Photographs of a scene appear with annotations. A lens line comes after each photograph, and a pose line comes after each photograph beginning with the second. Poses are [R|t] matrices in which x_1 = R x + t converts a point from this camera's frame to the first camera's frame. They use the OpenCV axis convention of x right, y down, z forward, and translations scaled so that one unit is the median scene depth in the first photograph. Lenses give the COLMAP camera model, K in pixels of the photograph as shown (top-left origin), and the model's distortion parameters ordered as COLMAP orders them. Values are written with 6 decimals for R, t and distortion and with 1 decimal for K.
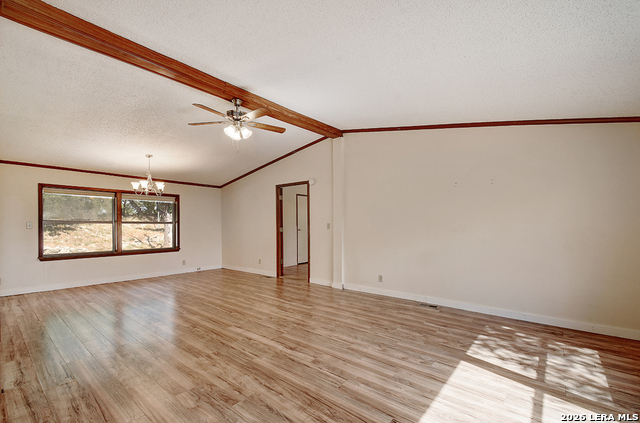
lens RADIAL K [[290.9, 0, 313.1], [0, 290.9, 223.3], [0, 0, 1]] dist [0.013181, -0.013478]
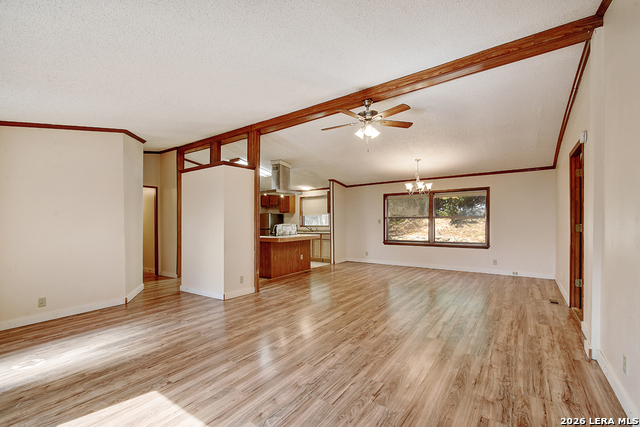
lens RADIAL K [[290.9, 0, 318.2], [0, 290.9, 216.8], [0, 0, 1]] dist [0.013181, -0.013478]
pose [[0.058589, -0.014455, -0.998178, 0.768657], [0.014530, 0.999802, -0.013625, 0.002423], [0.998176, -0.013705, 0.058787, 0.770861]]
